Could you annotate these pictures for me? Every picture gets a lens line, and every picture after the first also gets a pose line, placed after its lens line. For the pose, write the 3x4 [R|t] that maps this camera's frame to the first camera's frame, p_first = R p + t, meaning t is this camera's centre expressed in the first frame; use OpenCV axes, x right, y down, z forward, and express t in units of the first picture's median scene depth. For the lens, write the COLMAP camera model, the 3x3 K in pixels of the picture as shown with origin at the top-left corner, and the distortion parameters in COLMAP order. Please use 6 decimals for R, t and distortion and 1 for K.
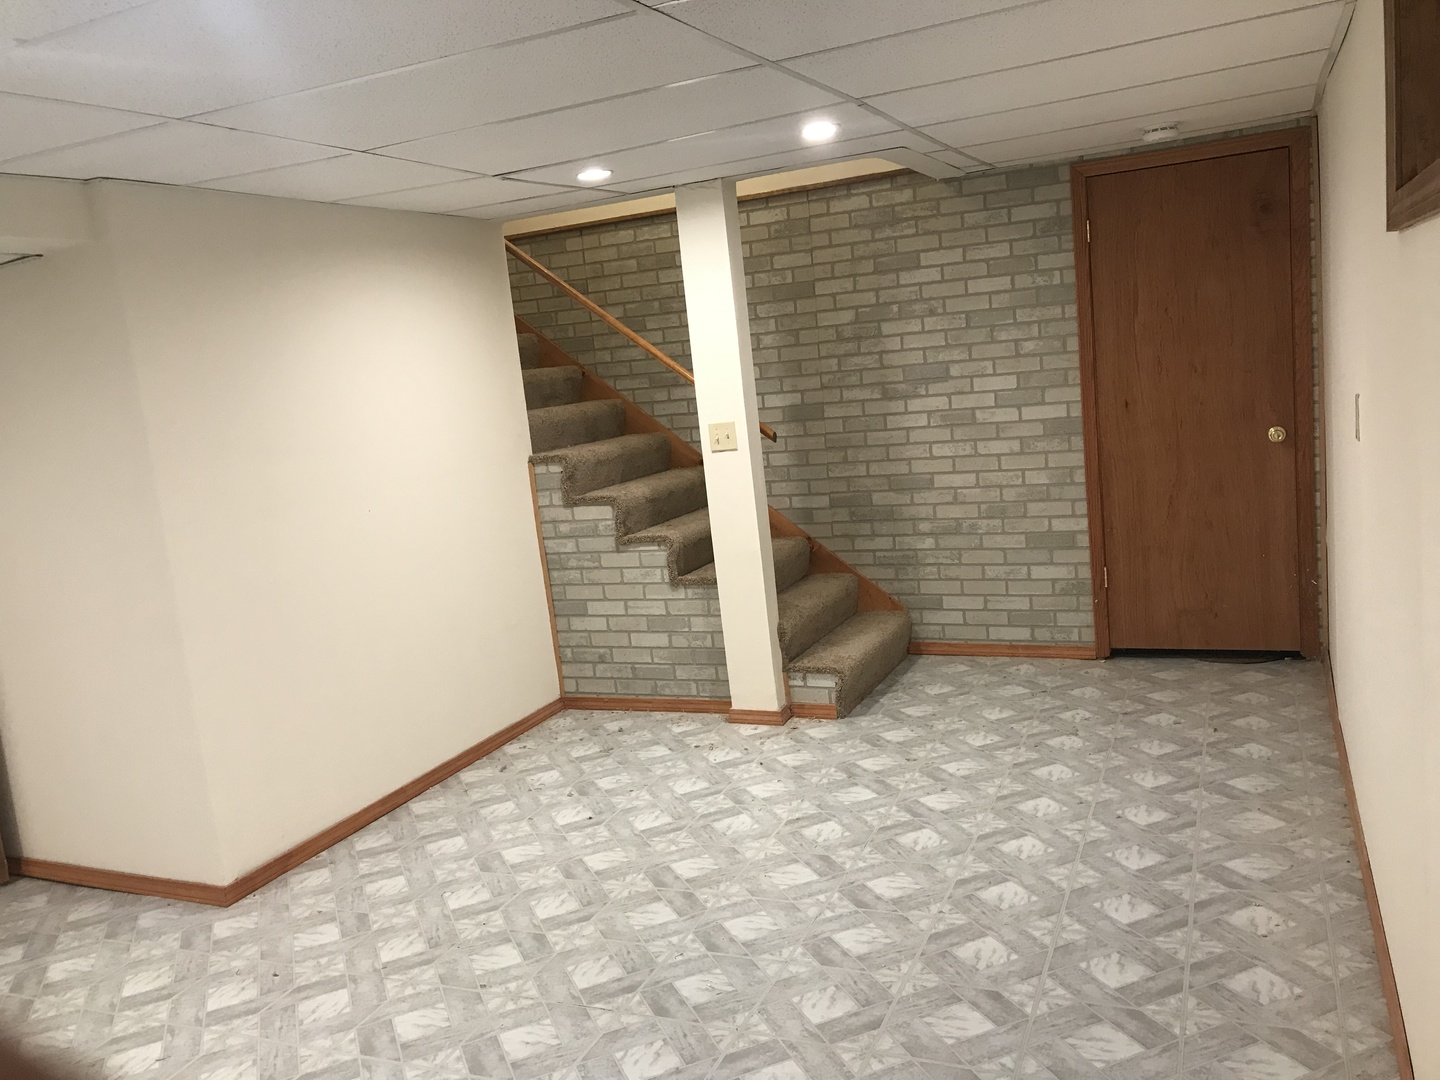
lens RADIAL K [[1178.8, 0, 718.8], [0, 1178.8, 535.7], [0, 0, 1]] dist [0.023200, -0.000033]
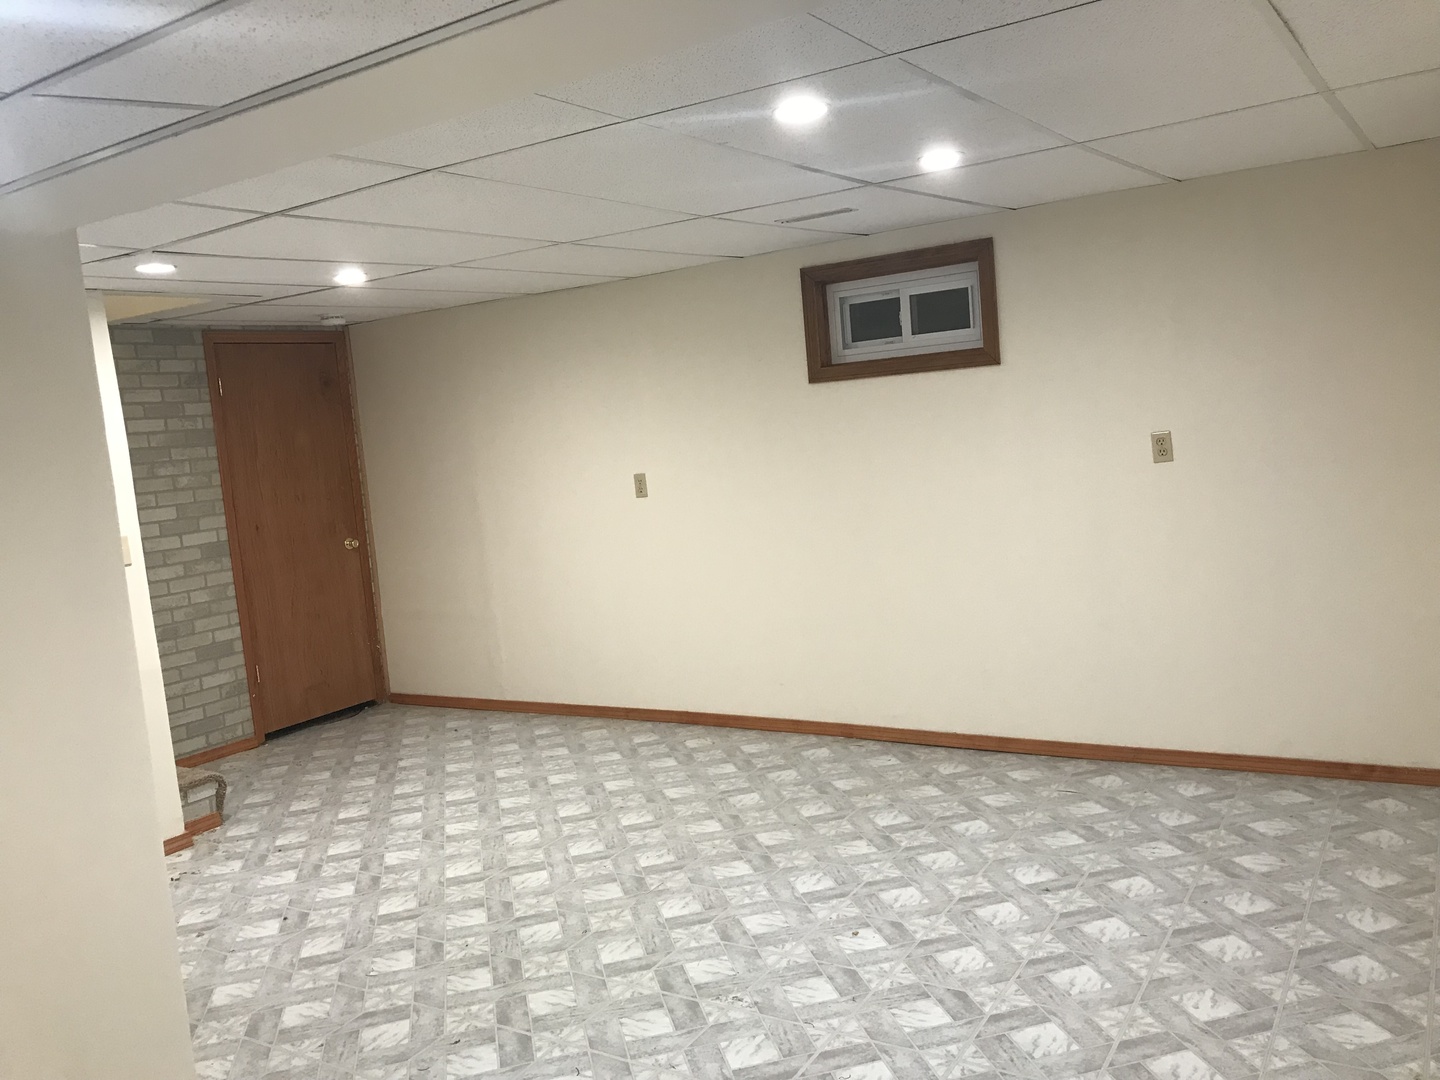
lens RADIAL K [[1178.8, 0, 720.8], [0, 1178.8, 542.3], [0, 0, 1]] dist [0.023200, -0.000033]
pose [[0.152603, -0.025111, 0.987968, -0.848798], [0.225387, 0.974217, -0.010053, 0.025707], [-0.962244, 0.224209, 0.154328, 0.375302]]
